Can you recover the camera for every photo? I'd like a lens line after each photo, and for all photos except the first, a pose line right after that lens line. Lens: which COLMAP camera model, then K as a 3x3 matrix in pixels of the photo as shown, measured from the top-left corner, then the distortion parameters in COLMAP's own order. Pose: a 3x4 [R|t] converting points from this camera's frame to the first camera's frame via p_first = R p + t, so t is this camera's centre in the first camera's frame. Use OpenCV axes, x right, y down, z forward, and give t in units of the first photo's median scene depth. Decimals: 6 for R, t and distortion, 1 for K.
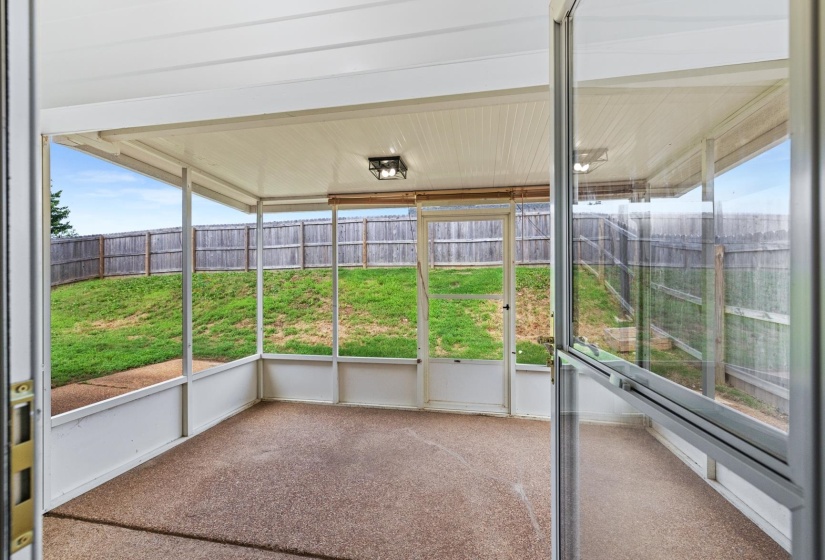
lens RADIAL K [[357.3, 0, 407.7], [0, 357.3, 275.9], [0, 0, 1]] dist [0.001889, 0.000308]
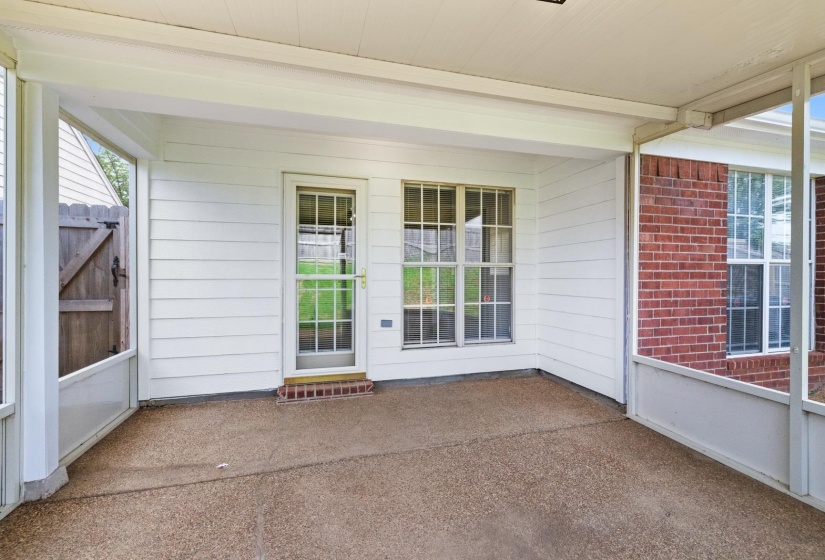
lens RADIAL K [[357.3, 0, 407.7], [0, 357.3, 275.9], [0, 0, 1]] dist [0.001889, 0.000308]
pose [[-0.893064, 0.001265, -0.449928, 0.207778], [0.003186, 0.999989, -0.003511, 0.049175], [0.449918, -0.004569, -0.893058, 0.940658]]
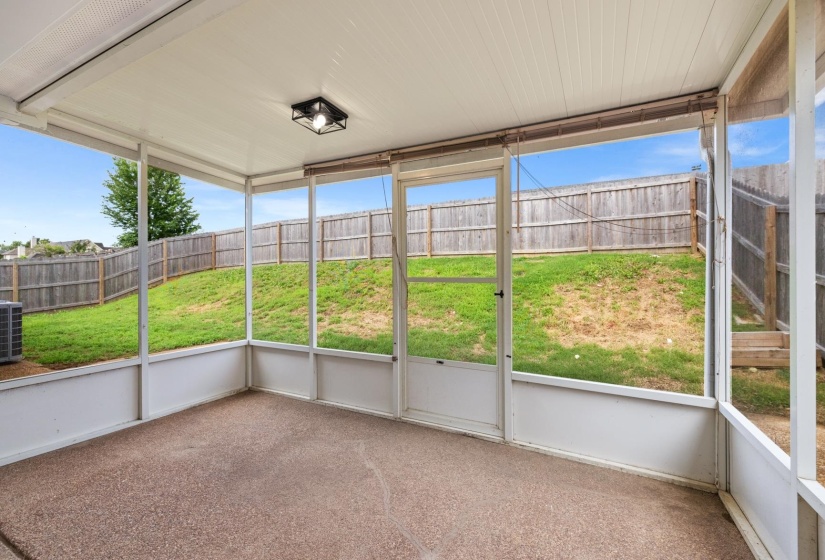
lens RADIAL K [[357.3, 0, 407.7], [0, 357.3, 275.9], [0, 0, 1]] dist [0.001889, 0.000308]
pose [[0.958095, 0.002303, -0.286442, 0.264823], [0.002365, 0.999870, 0.015949, 0.031612], [0.286442, -0.015959, 0.957965, 0.207311]]
